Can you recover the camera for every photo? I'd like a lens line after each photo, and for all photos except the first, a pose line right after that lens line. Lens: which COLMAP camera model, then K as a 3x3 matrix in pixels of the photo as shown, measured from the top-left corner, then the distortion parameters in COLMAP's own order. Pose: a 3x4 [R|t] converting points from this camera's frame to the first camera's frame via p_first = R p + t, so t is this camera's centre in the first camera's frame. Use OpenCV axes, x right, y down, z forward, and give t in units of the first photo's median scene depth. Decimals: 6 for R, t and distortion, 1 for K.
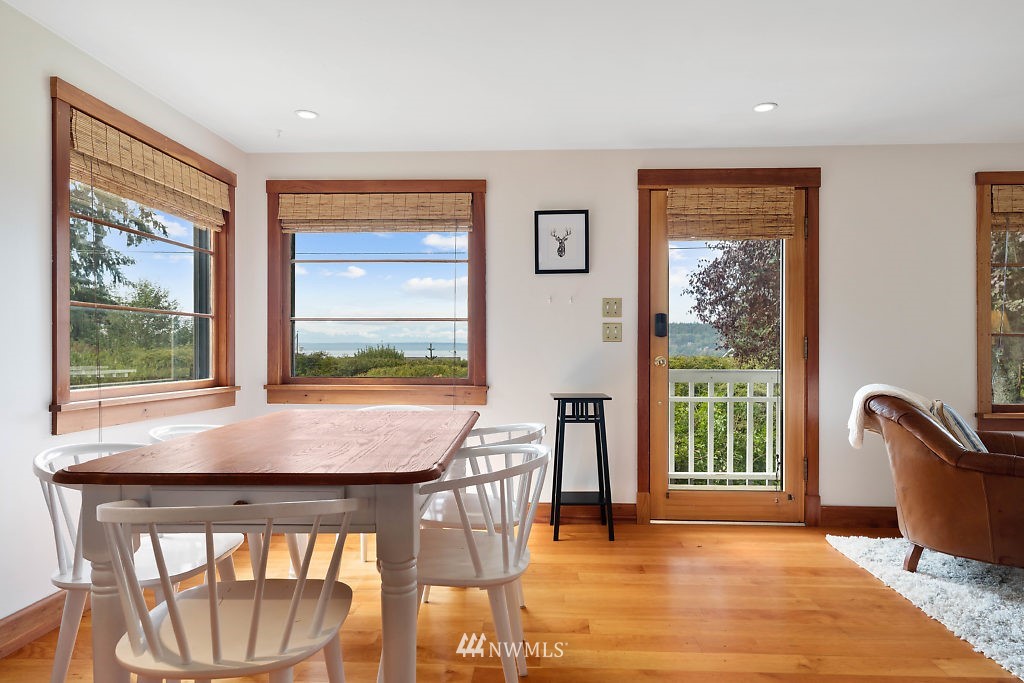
lens RADIAL K [[637.2, 0, 511.8], [0, 637.2, 345.7], [0, 0, 1]] dist [0.007428, 0.006116]
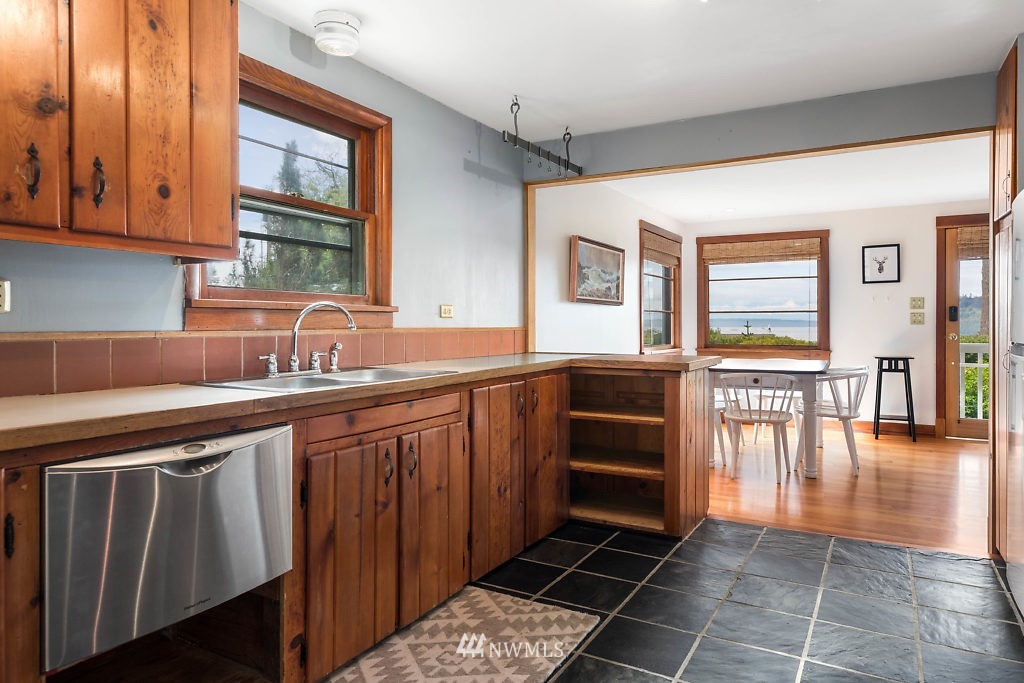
lens RADIAL K [[637.2, 0, 517.6], [0, 637.2, 327.1], [0, 0, 1]] dist [0.007428, 0.006116]
pose [[0.896924, -0.001746, -0.442181, -0.034119], [0.005030, 0.999968, 0.006255, -0.014511], [0.442156, -0.007834, 0.896904, -0.905386]]
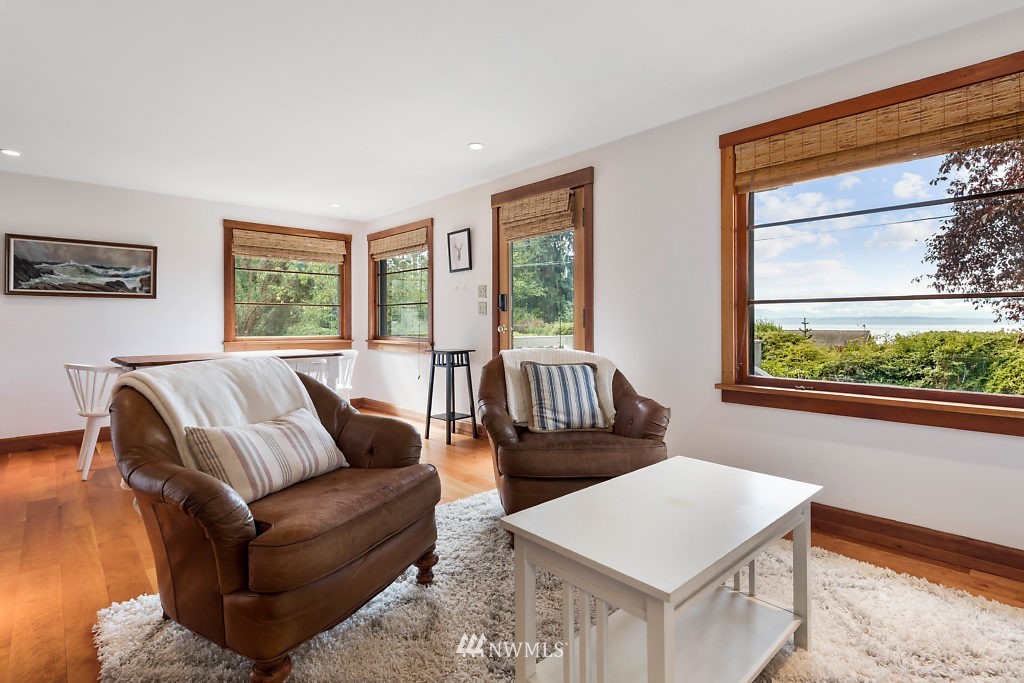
lens RADIAL K [[492.8, 0, 504.0], [0, 492.8, 318.9], [0, 0, 1]] dist [0.011764, -0.000858]
pose [[0.710440, -0.009719, -0.703691, 0.997631], [0.006703, 0.999953, -0.007043, 0.011278], [0.703726, 0.000287, 0.710472, 0.228623]]
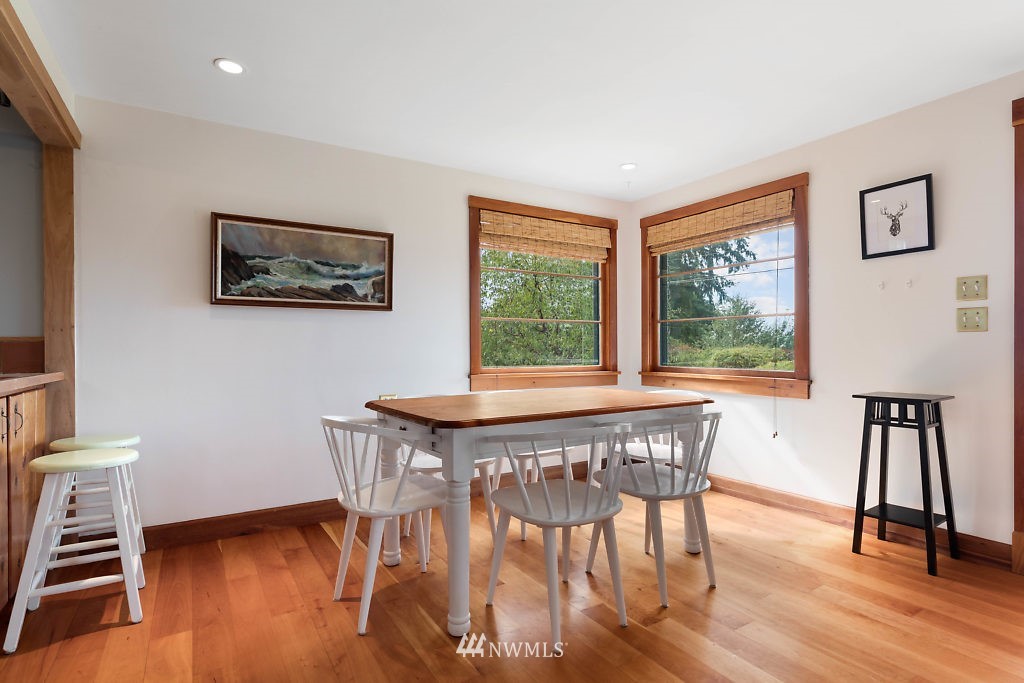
lens RADIAL K [[510.3, 0, 516.2], [0, 510.3, 348.3], [0, 0, 1]] dist [-0.000382, 0.000227]
pose [[0.571756, -0.002865, -0.820419, 0.355265], [0.006170, 0.999981, 0.000808, 0.010488], [0.820401, -0.005524, 0.571762, 0.175747]]
